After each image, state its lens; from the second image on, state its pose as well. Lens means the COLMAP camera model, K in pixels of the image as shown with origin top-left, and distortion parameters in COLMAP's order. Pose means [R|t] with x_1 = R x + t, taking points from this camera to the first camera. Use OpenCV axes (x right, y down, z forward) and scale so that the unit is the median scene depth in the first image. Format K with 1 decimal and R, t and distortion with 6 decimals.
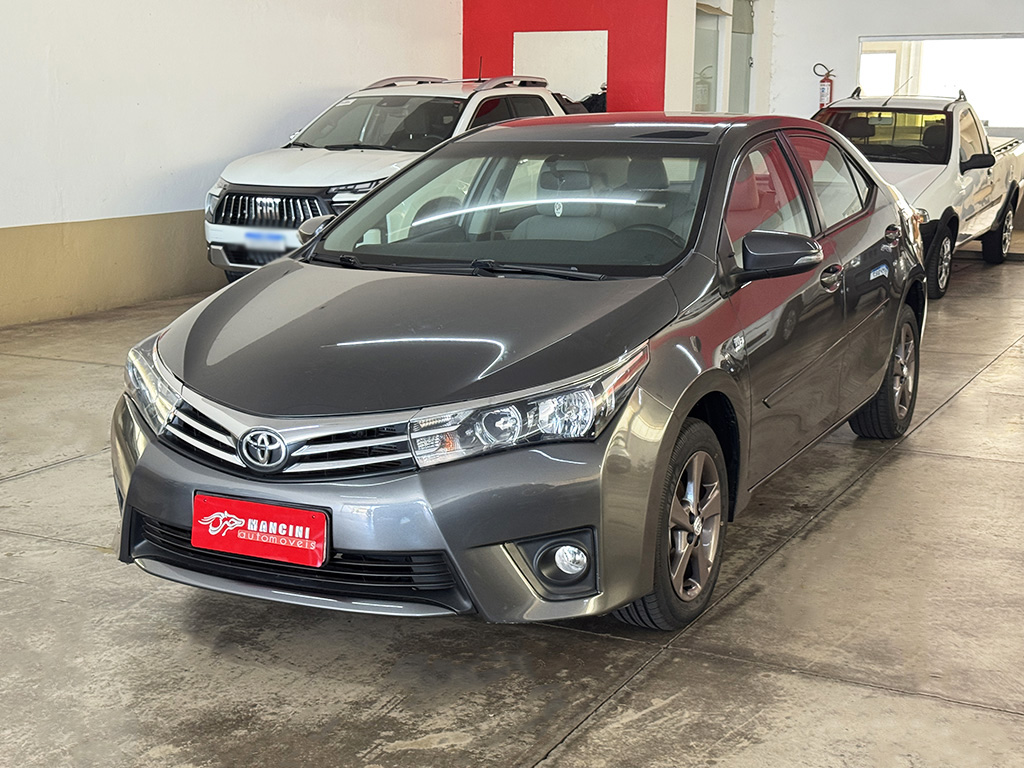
lens RADIAL K [[1453.5, 0, 512.0], [0, 1453.5, 384.0], [0, 0, 1]] dist [0.206562, -0.506376]
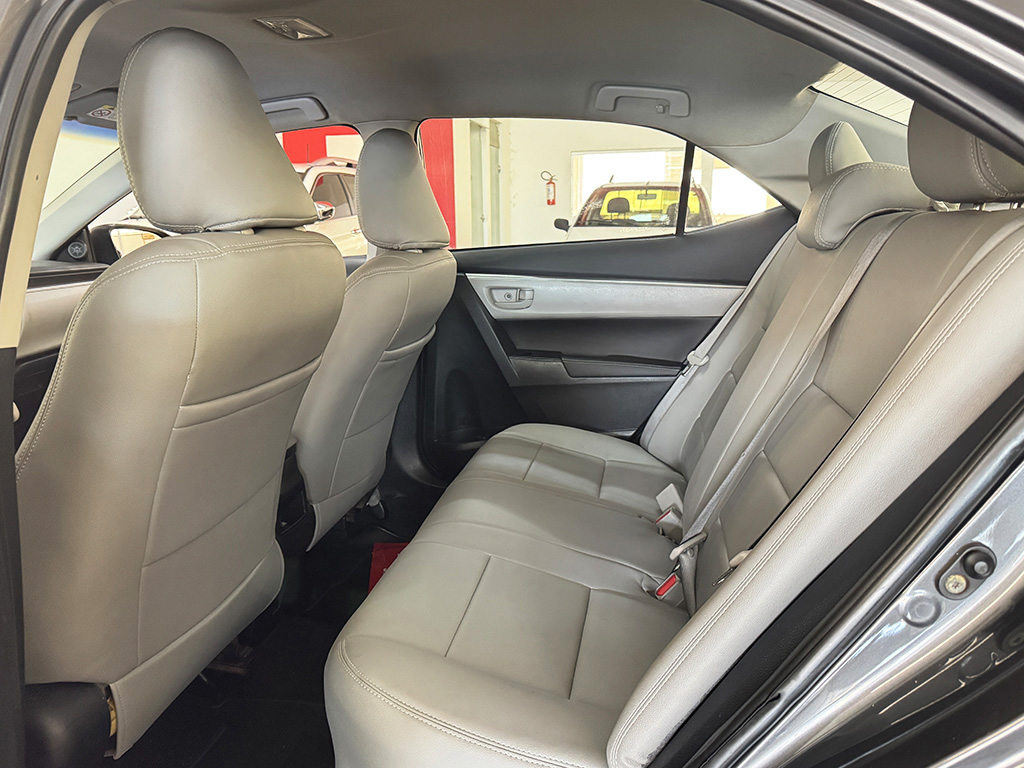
lens RADIAL K [[779.7, 0, 512.0], [0, 779.7, 384.0], [0, 0, 1]] dist [0.110736, -0.231192]
pose [[0.961994, -0.065957, 0.264985, -0.142004], [0.064323, 0.997819, 0.014850, -0.116241], [-0.265387, 0.002759, 0.964138, 1.203797]]
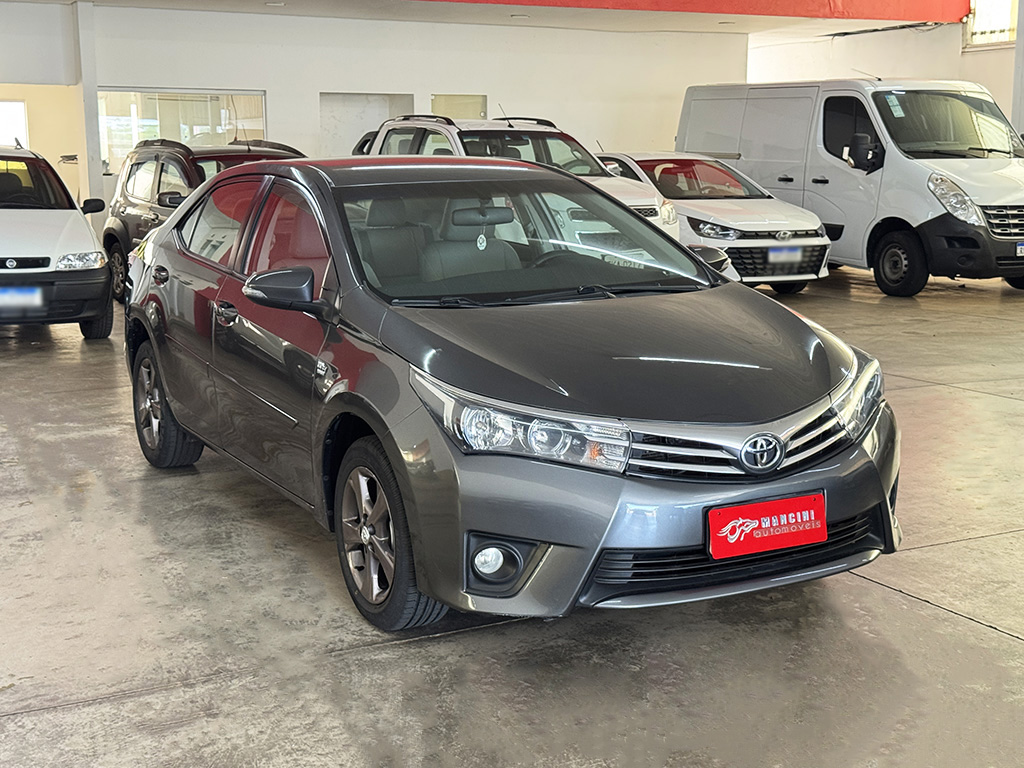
lens RADIAL K [[1453.5, 0, 512.0], [0, 1453.5, 384.0], [0, 0, 1]] dist [0.206562, -0.506376]
pose [[0.560581, -0.137625, 0.816583, -1.164969], [0.165799, 0.984780, 0.052153, -0.095110], [-0.811332, 0.106153, 0.574867, 0.508919]]
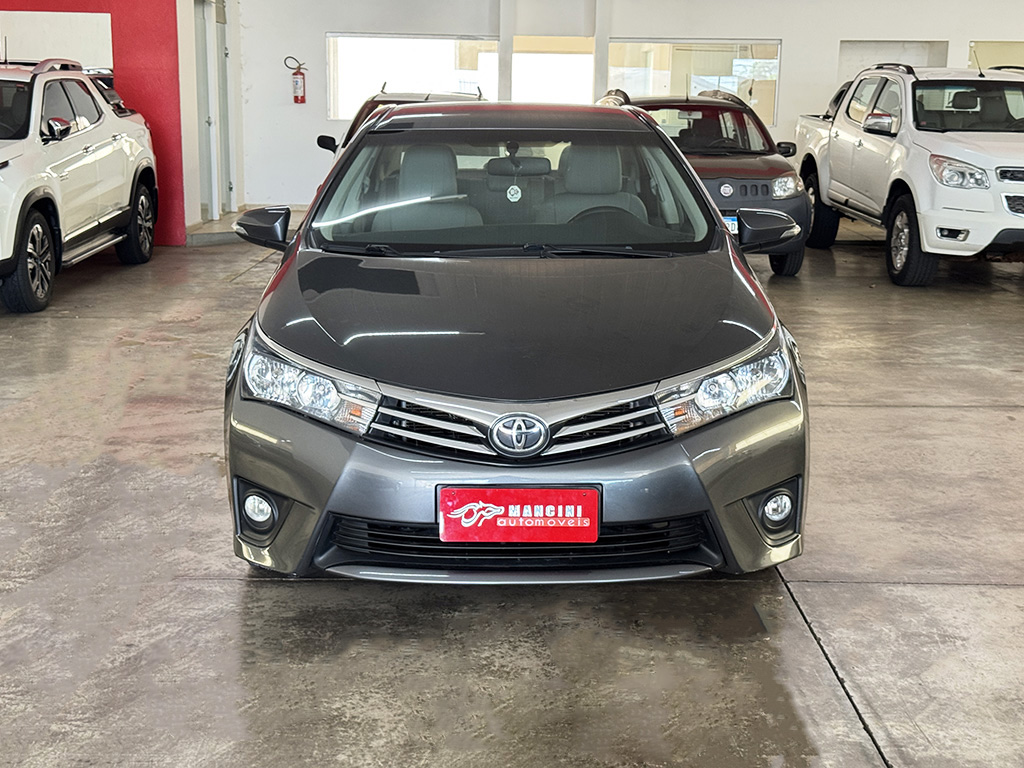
lens RADIAL K [[1453.5, 0, 512.0], [0, 1453.5, 384.0], [0, 0, 1]] dist [0.206562, -0.506376]
pose [[0.880730, -0.080414, 0.466742, -0.634478], [0.078068, 0.996649, 0.024399, -0.014858], [-0.467140, 0.014949, 0.884057, 0.117735]]
